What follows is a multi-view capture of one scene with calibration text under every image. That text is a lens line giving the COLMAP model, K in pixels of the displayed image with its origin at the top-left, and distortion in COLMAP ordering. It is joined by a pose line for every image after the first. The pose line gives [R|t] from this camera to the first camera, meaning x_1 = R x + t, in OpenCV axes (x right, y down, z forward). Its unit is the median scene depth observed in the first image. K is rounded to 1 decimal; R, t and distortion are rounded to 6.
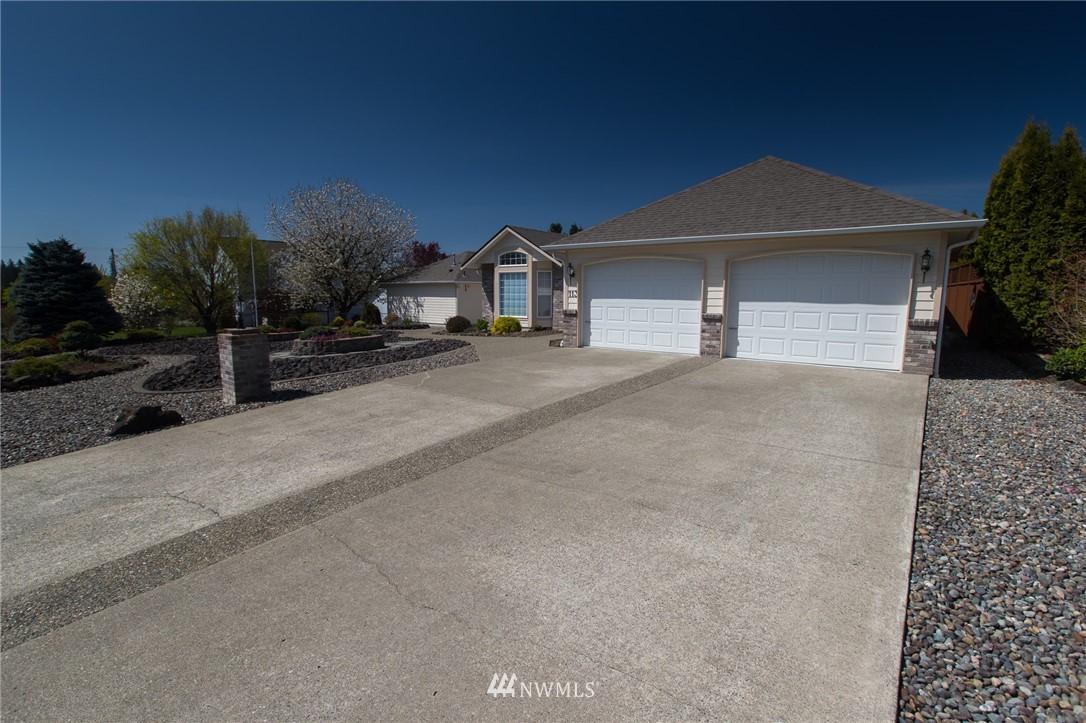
lens RADIAL K [[492.2, 0, 541.9], [0, 492.2, 363.0], [0, 0, 1]] dist [-0.016663, -0.001574]
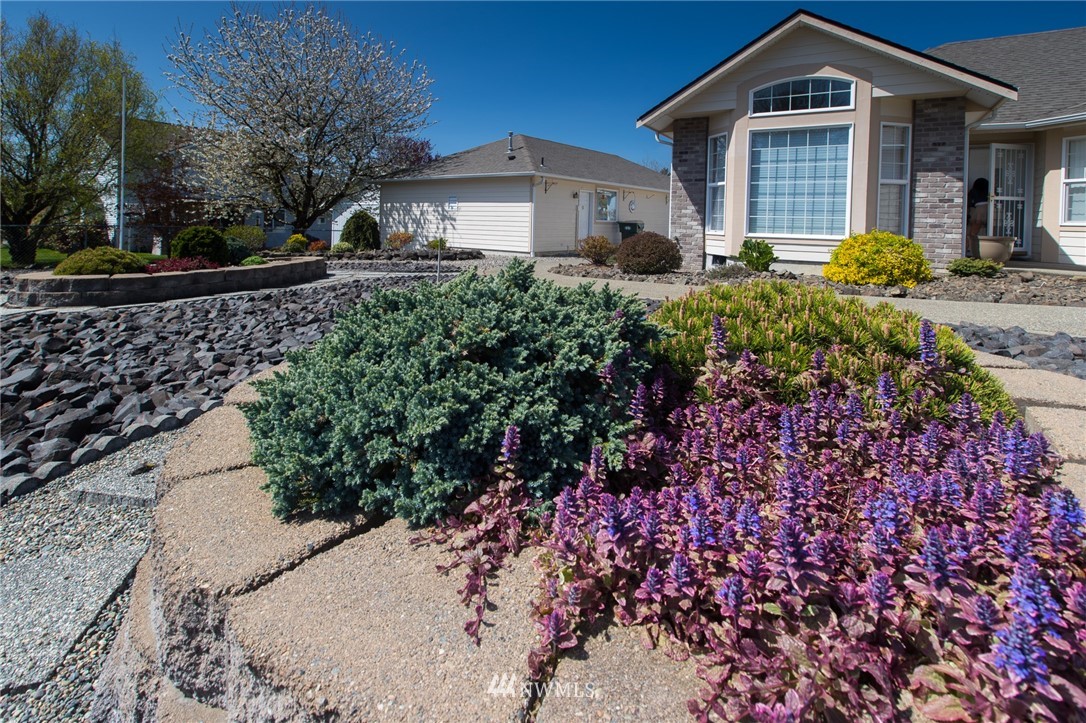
lens RADIAL K [[518.5, 0, 568.0], [0, 518.5, 233.8], [0, 0, 1]] dist [-0.013924, -0.000802]
pose [[0.989803, 0.016989, 0.141425, -0.304545], [-0.000908, 0.993595, -0.113000, -0.047766], [-0.142439, 0.111720, 0.983479, 0.607830]]
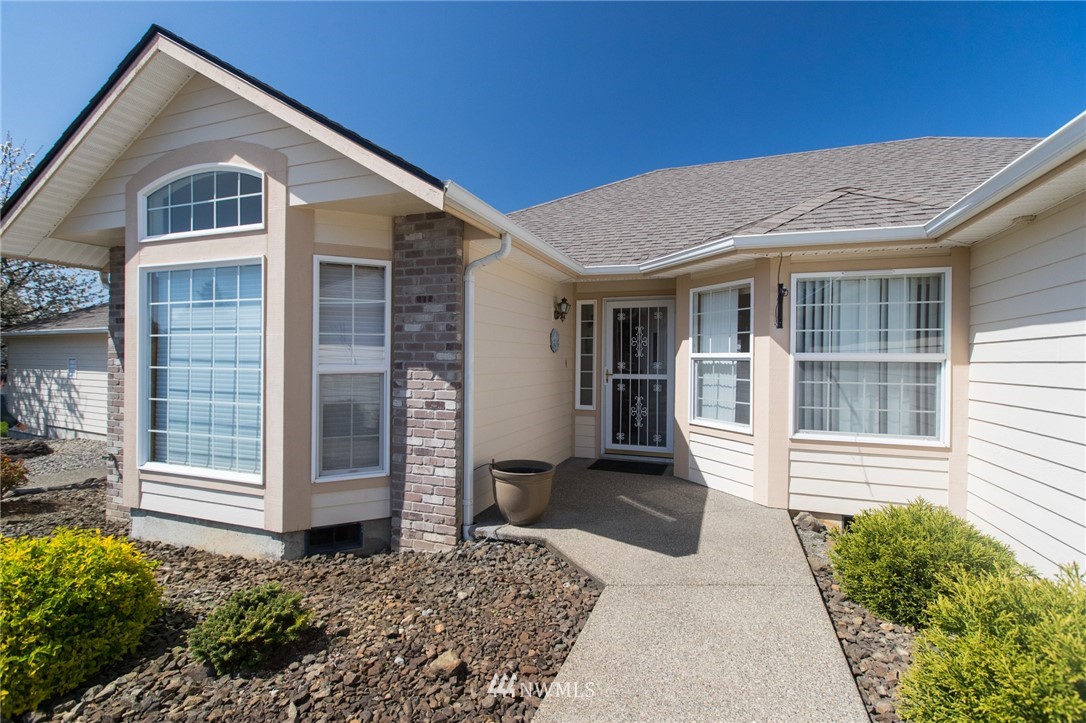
lens RADIAL K [[492.2, 0, 547.4], [0, 492.2, 360.6], [0, 0, 1]] dist [-0.016663, -0.001574]
pose [[0.942741, 0.007361, 0.333444, 0.013445], [0.033760, 0.992516, -0.117358, -0.110827], [-0.331812, 0.121896, 0.935437, 0.745724]]
